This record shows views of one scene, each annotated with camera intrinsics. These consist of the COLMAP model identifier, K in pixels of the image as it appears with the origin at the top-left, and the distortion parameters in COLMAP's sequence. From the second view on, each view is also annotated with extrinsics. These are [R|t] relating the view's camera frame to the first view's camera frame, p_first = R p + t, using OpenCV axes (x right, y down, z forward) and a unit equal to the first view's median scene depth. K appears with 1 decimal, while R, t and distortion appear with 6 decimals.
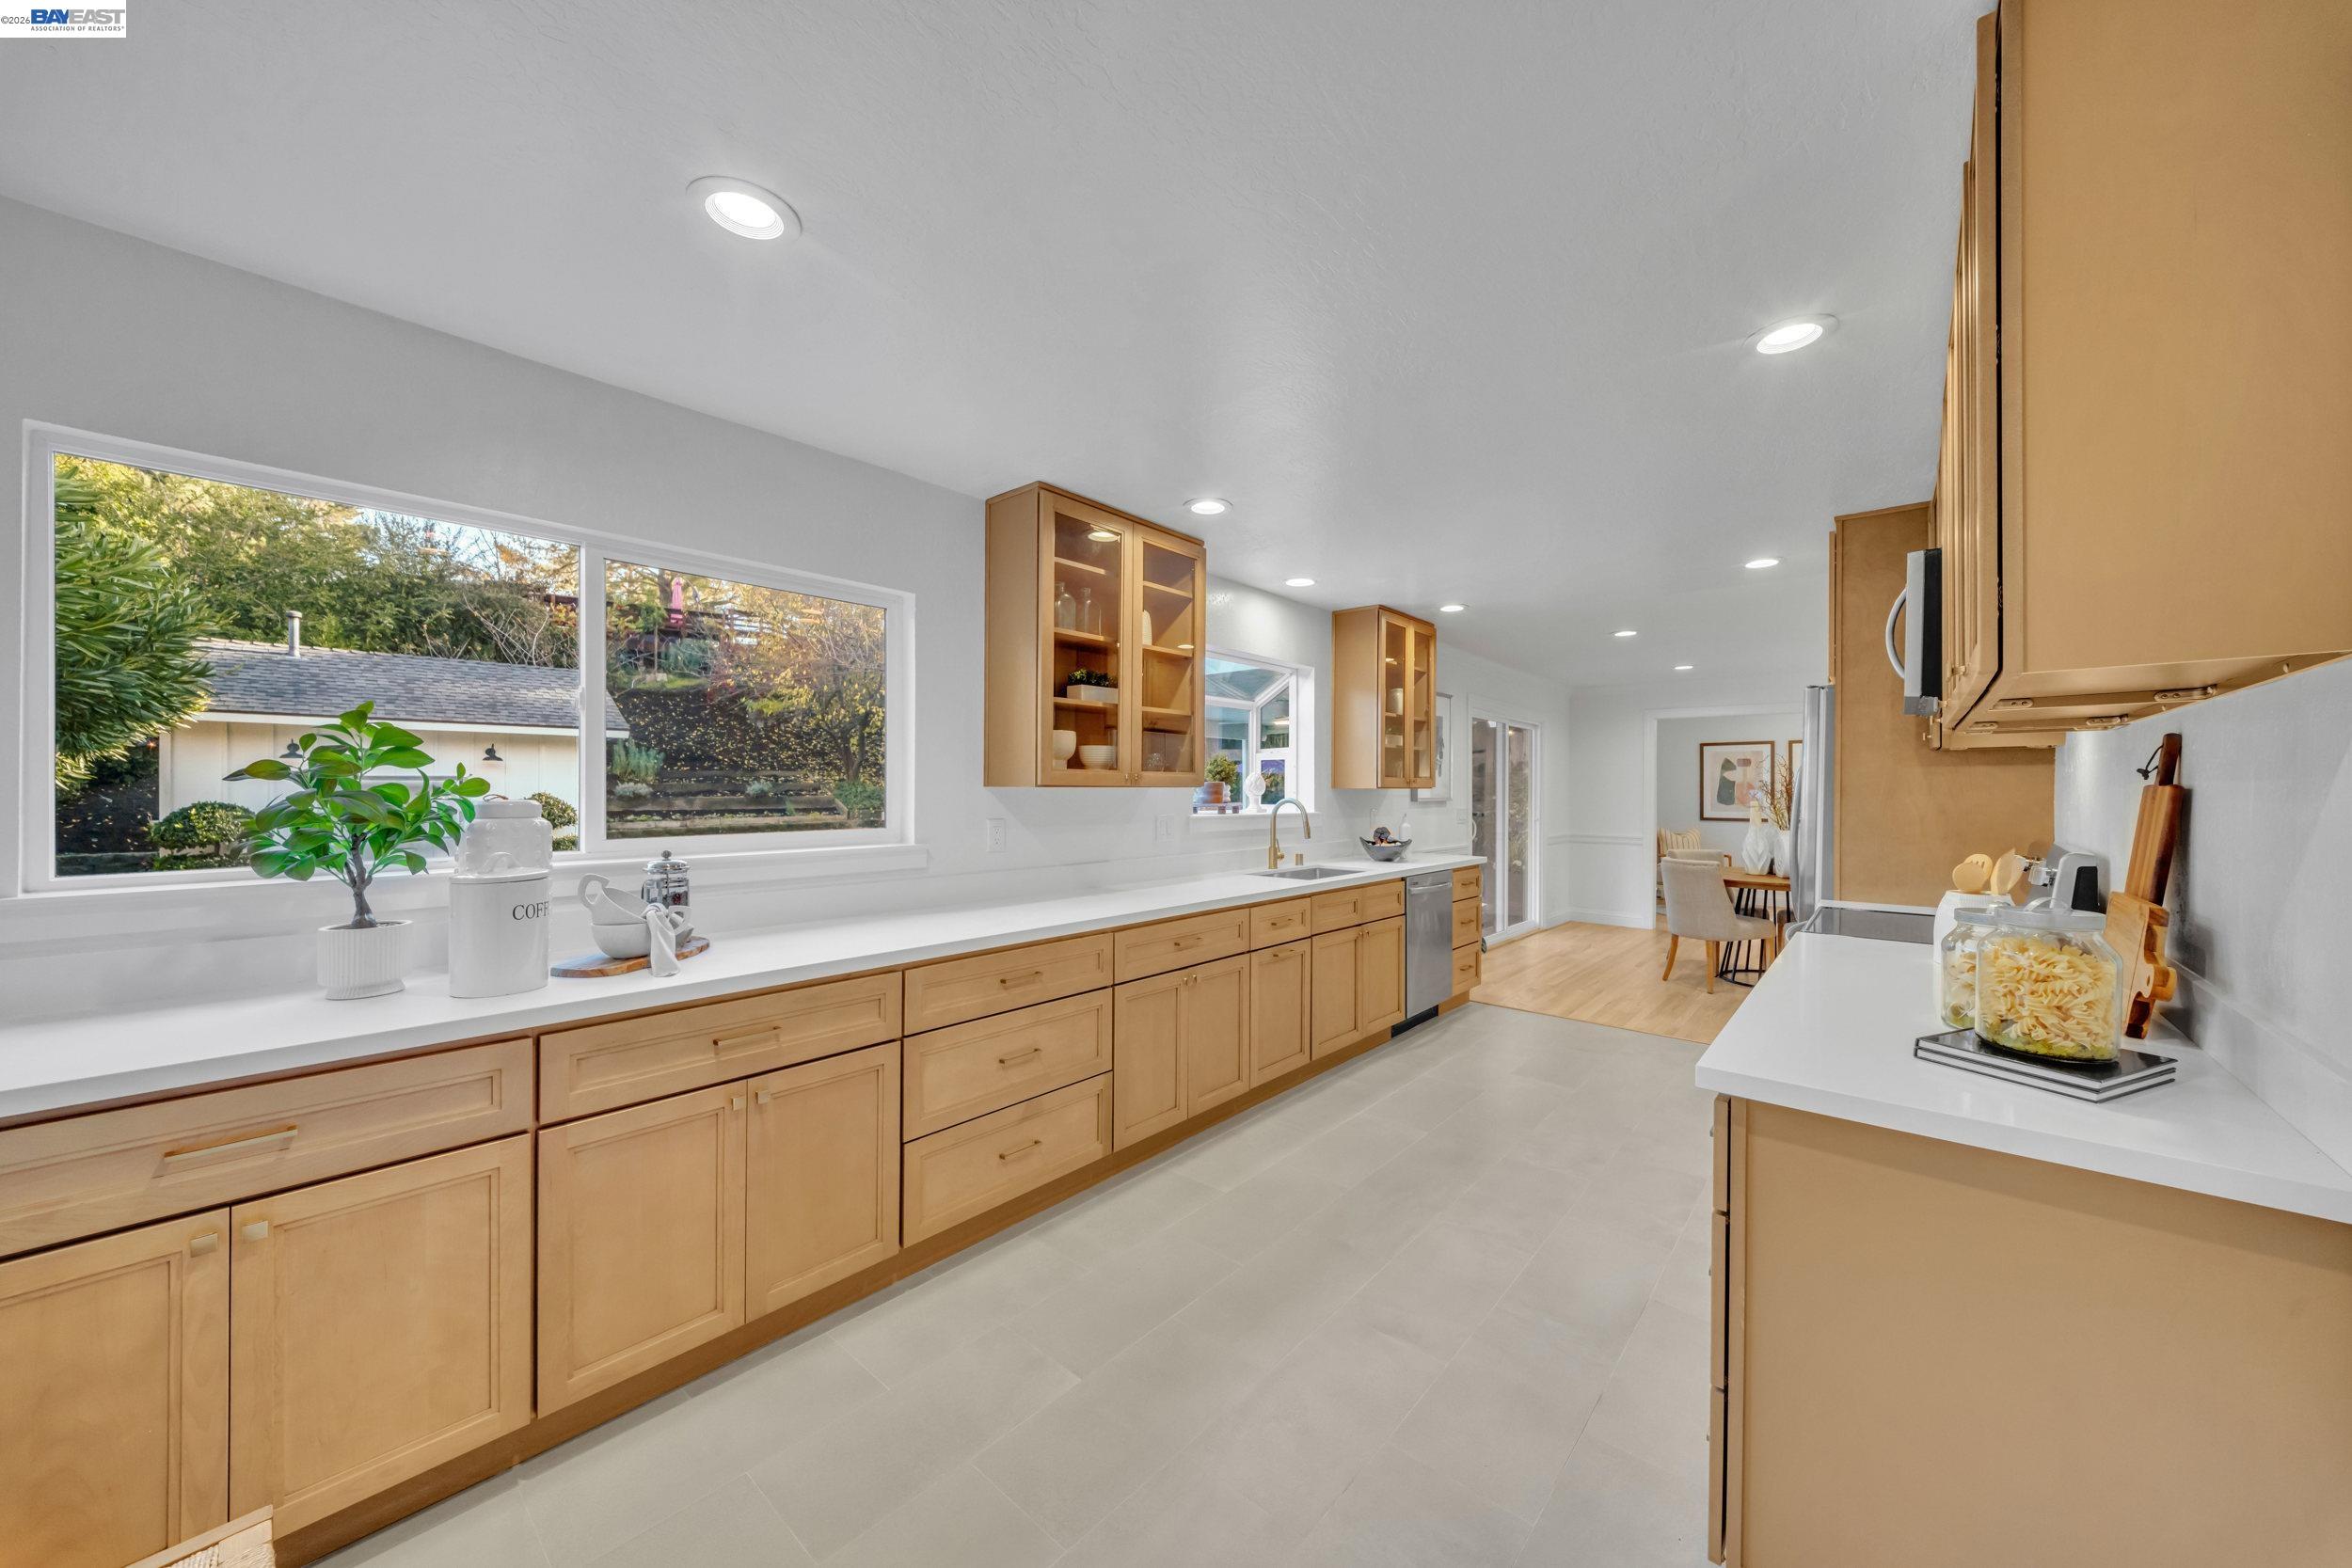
lens RADIAL K [[811.3, 0, 1197.9], [0, 811.3, 790.3], [0, 0, 1]] dist [0.001133, -0.000729]
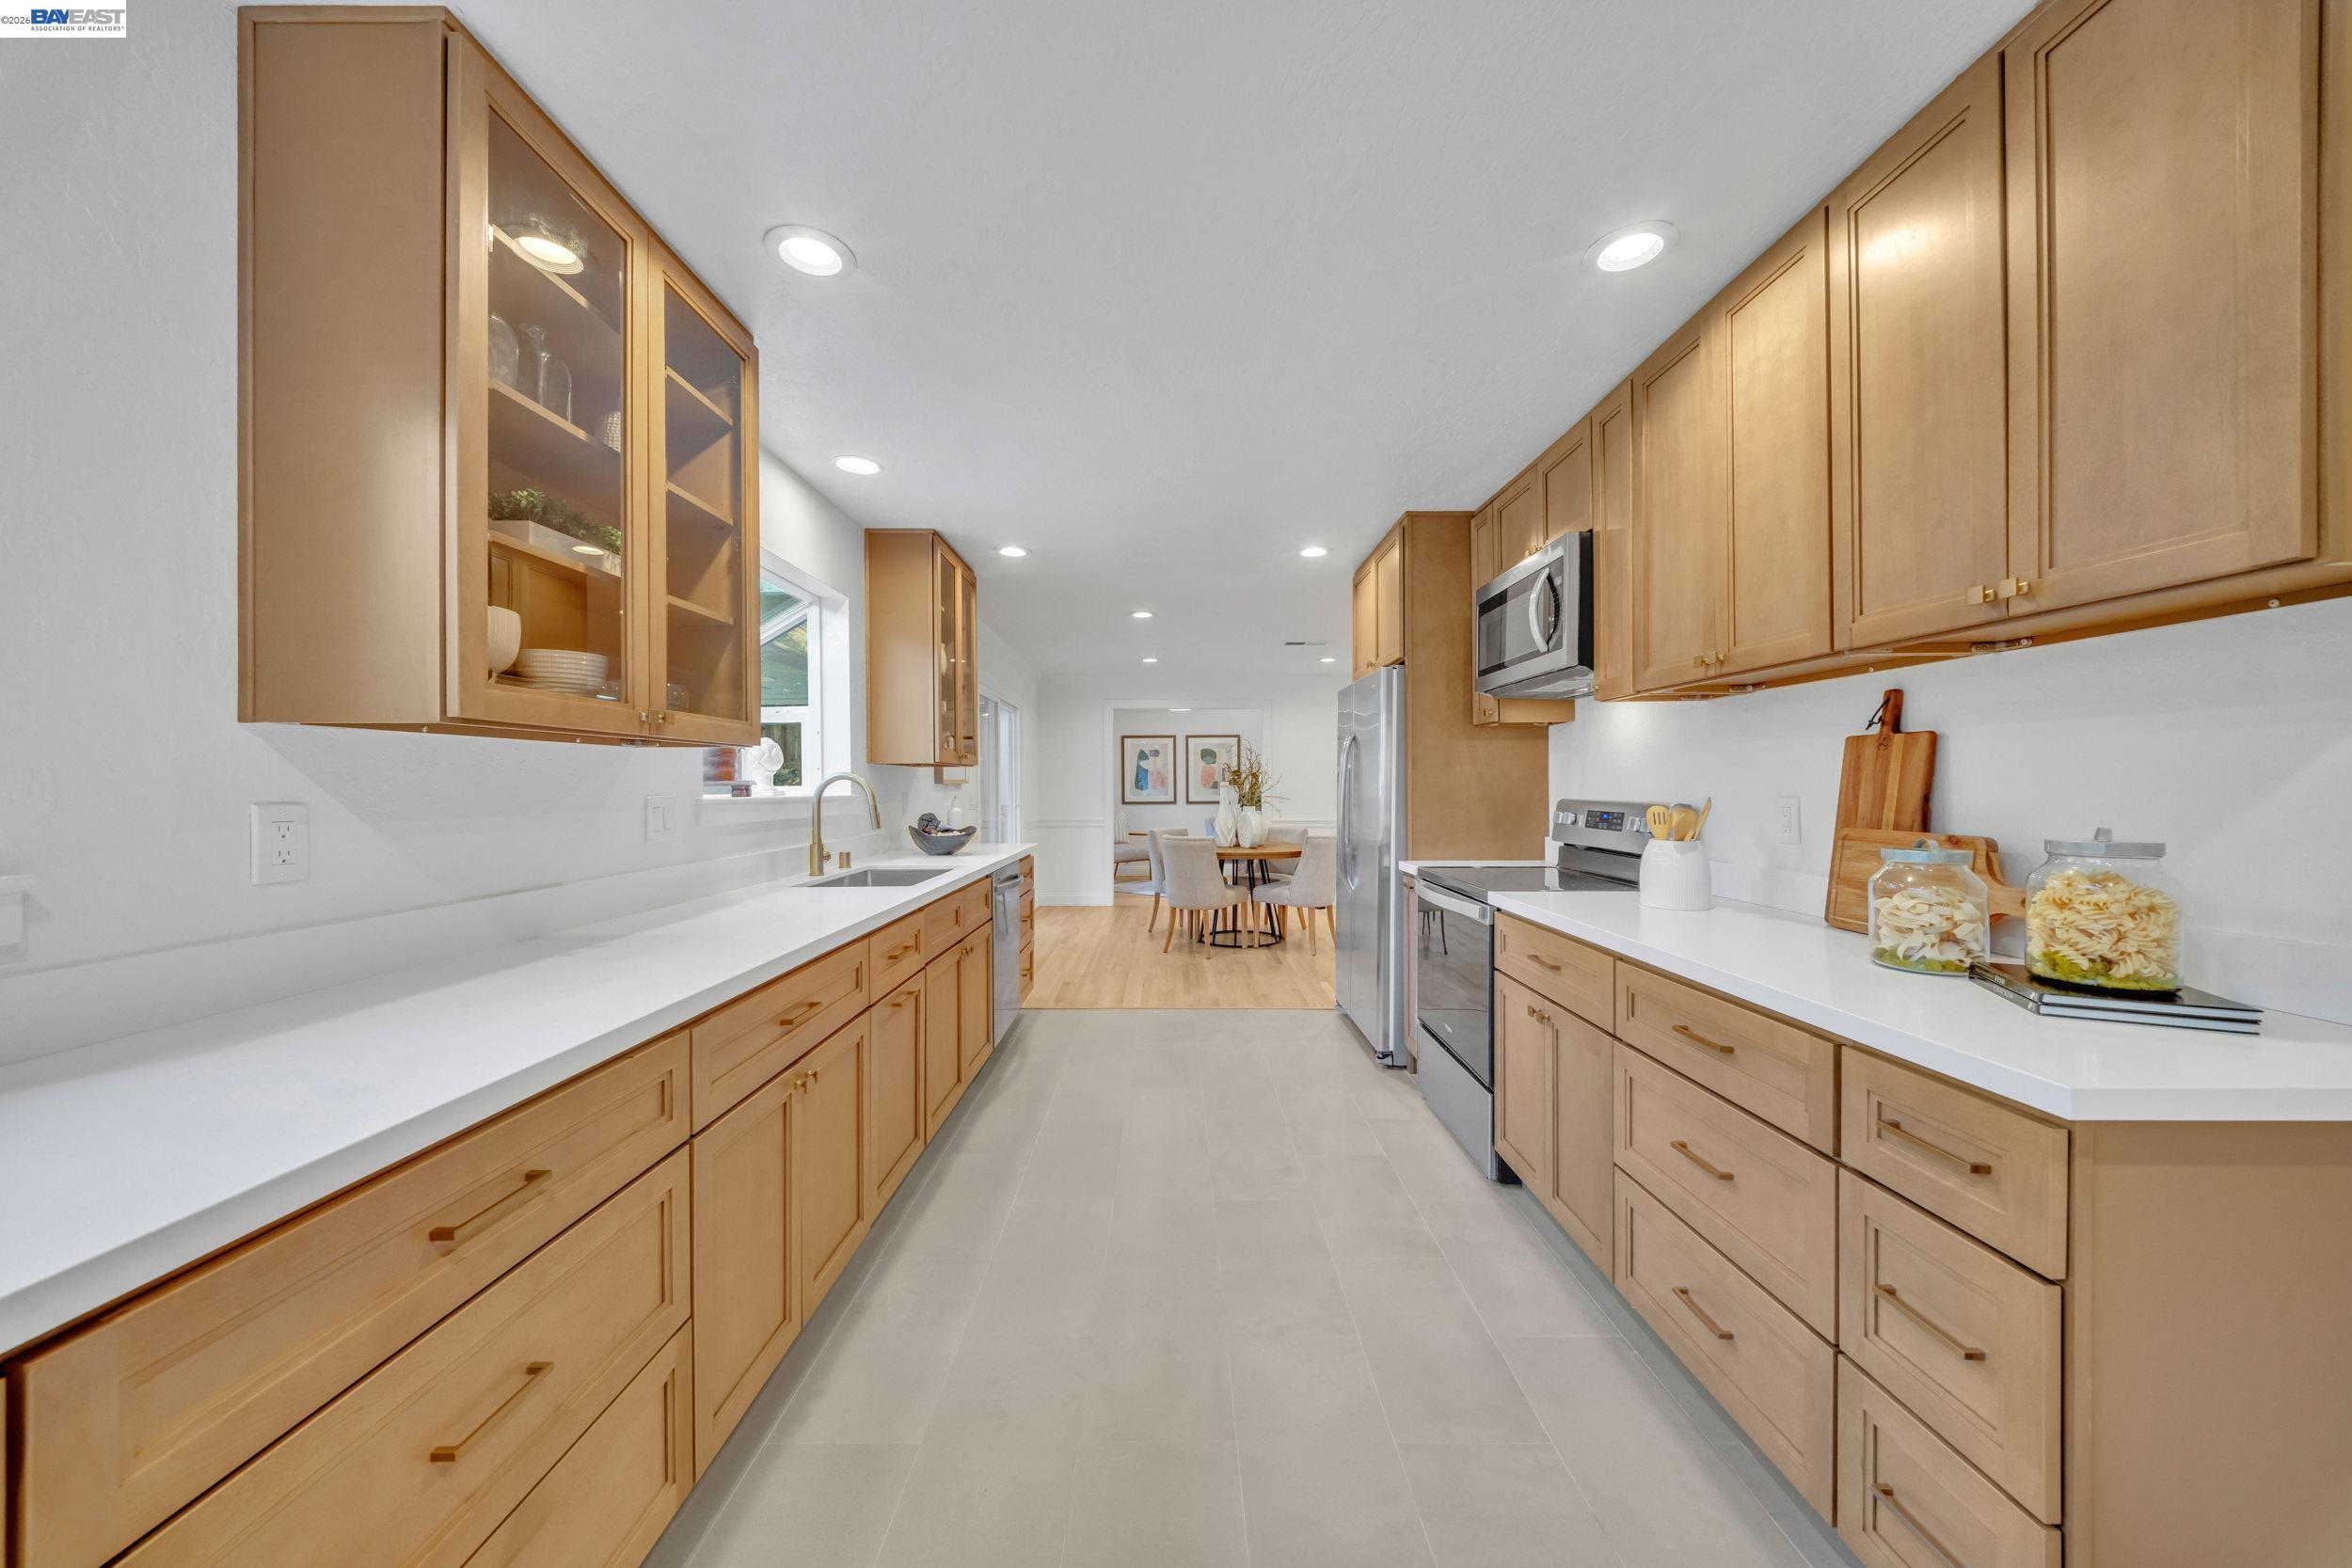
lens RADIAL K [[811.3, 0, 1188.5], [0, 811.3, 794.0], [0, 0, 1]] dist [0.001133, -0.000729]
pose [[0.760759, -0.016104, 0.648835, -0.111443], [0.008047, 0.999849, 0.015381, 0.018584], [-0.648985, -0.006480, 0.760774, 0.262727]]
